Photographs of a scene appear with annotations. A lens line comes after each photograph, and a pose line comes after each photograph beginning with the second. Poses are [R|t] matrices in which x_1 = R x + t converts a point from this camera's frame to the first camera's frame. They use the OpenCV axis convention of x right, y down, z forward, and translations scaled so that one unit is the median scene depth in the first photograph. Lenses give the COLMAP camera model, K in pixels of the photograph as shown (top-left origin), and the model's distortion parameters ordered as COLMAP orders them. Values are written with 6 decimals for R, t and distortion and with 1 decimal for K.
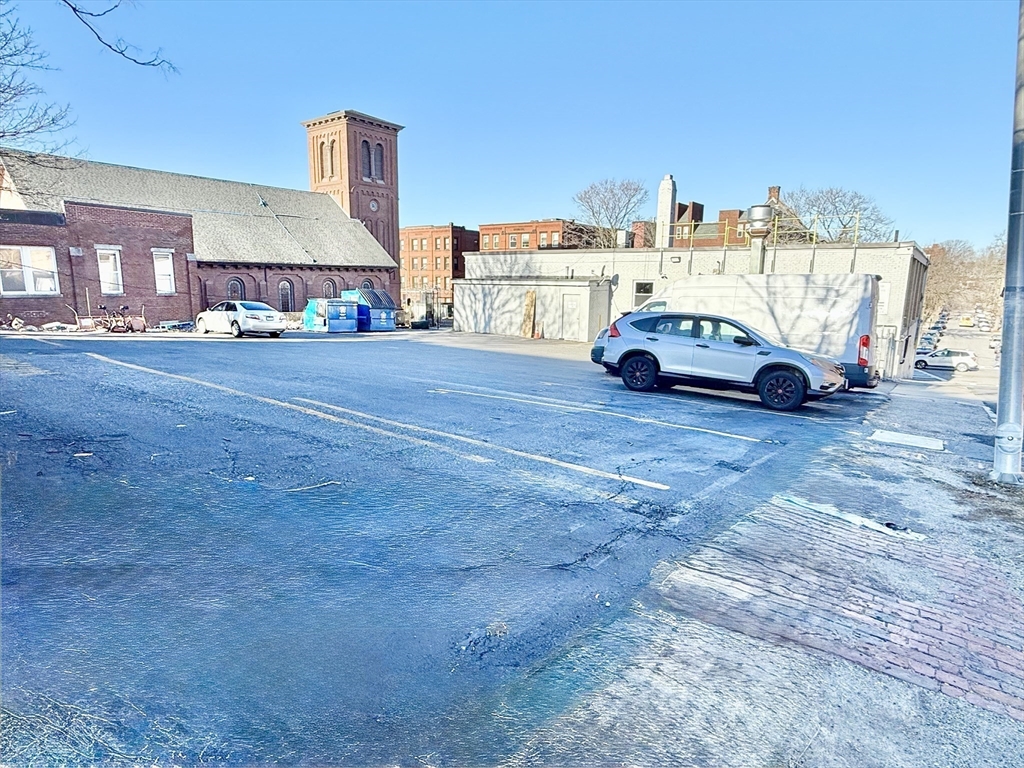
lens RADIAL K [[542.7, 0, 512.0], [0, 542.7, 384.0], [0, 0, 1]] dist [0.002019, 0.000006]
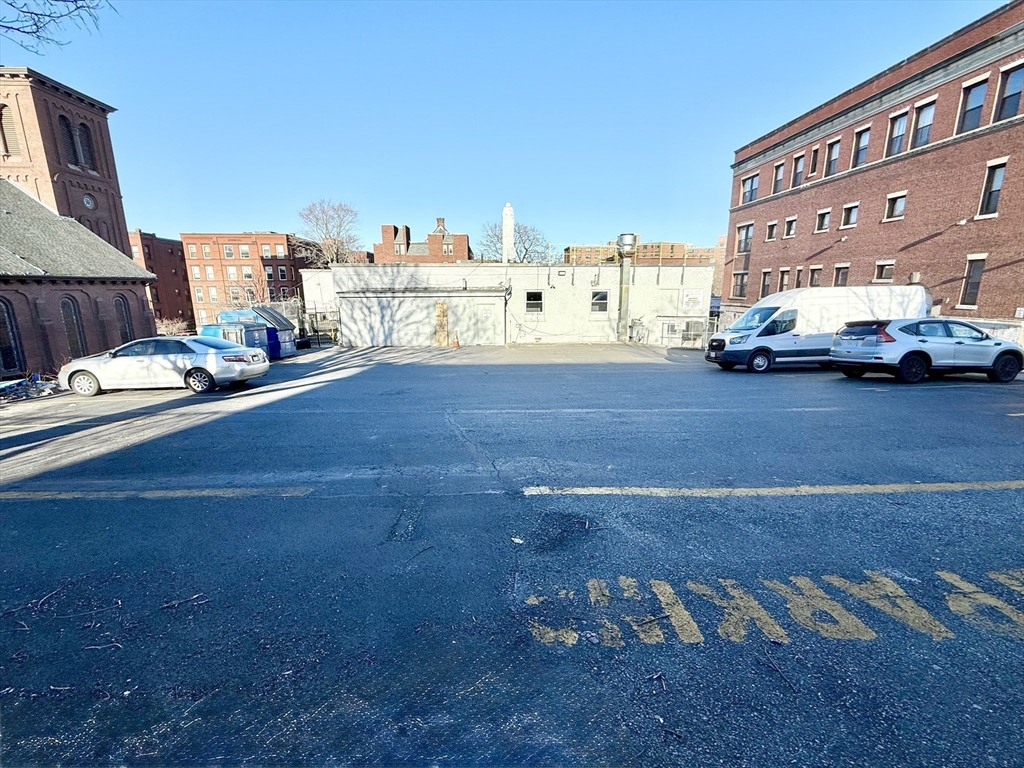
lens RADIAL K [[412.0, 0, 505.3], [0, 412.0, 384.7], [0, 0, 1]] dist [0.000973, -0.000018]
pose [[0.784196, -0.159413, 0.599686, -0.346171], [0.132162, 0.987171, 0.089592, -0.062144], [-0.606275, 0.008998, 0.795204, 0.261675]]
